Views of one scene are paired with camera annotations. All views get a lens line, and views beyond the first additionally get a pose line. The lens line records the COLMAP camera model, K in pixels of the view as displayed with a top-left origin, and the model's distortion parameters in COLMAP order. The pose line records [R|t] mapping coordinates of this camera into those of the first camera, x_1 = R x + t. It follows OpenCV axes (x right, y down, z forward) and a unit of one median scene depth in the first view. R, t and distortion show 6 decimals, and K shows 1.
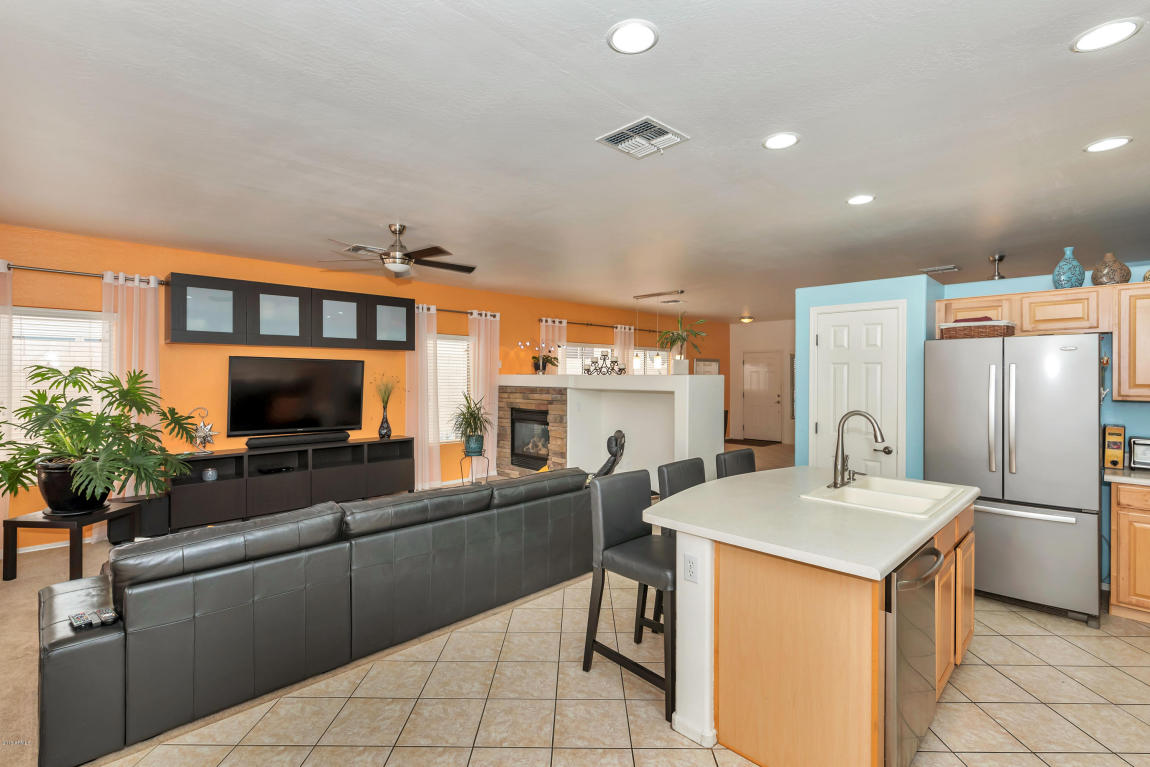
lens RADIAL K [[524.5, 0, 579.6], [0, 524.5, 378.6], [0, 0, 1]] dist [0.001236, -0.000631]
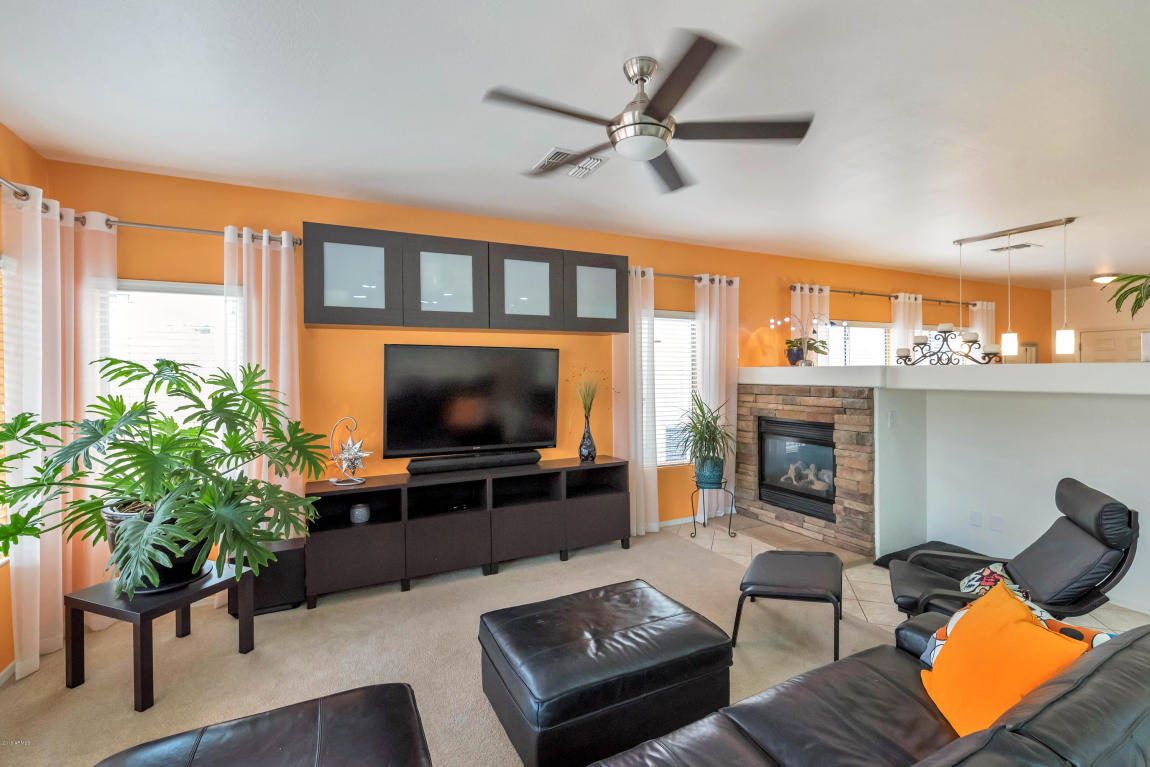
lens RADIAL K [[524.5, 0, 584.5], [0, 524.5, 375.6], [0, 0, 1]] dist [0.001236, -0.000631]
pose [[0.954720, -0.007269, -0.297417, -0.169946], [0.007897, 0.999968, 0.000910, 0.000672], [0.297401, -0.003217, 0.954747, 0.343167]]
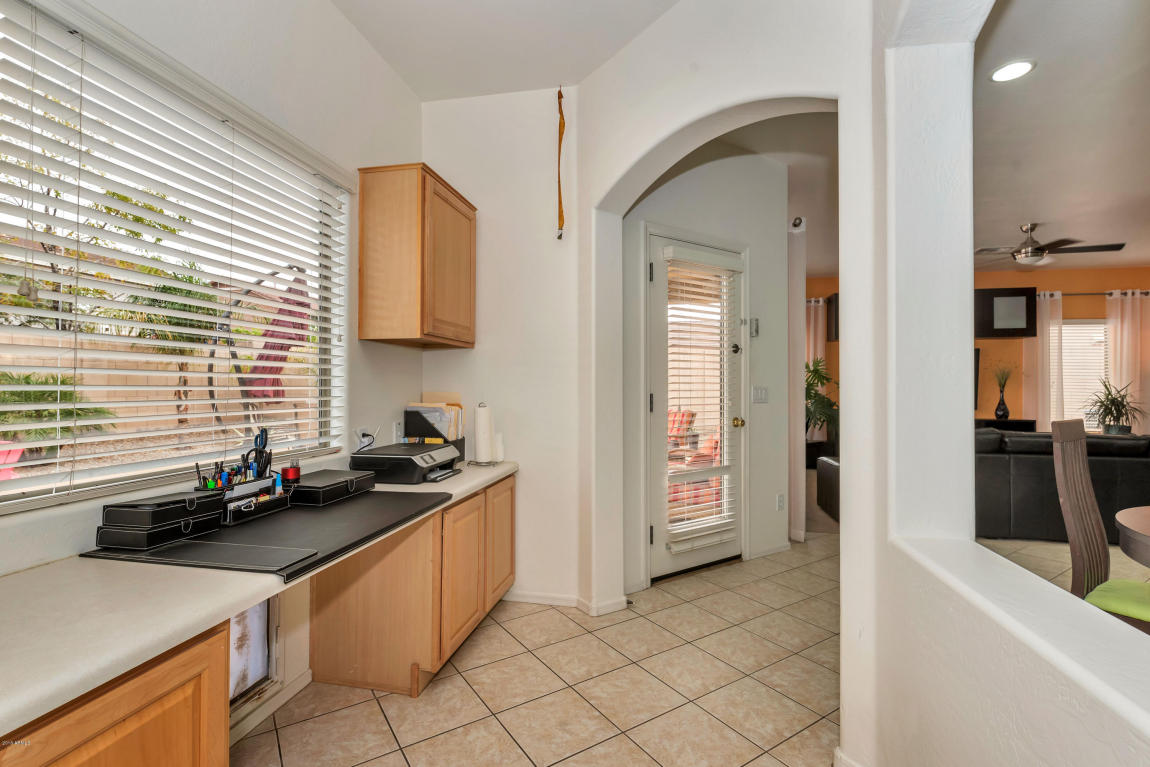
lens RADIAL K [[524.2, 0, 570.7], [0, 524.2, 379.4], [0, 0, 1]] dist [-0.005026, 0.000499]
pose [[0.546873, -0.009943, -0.837157, 0.048014], [-0.009023, 0.999801, -0.017769, 0.059223], [0.837167, 0.017271, 0.546675, -0.343532]]
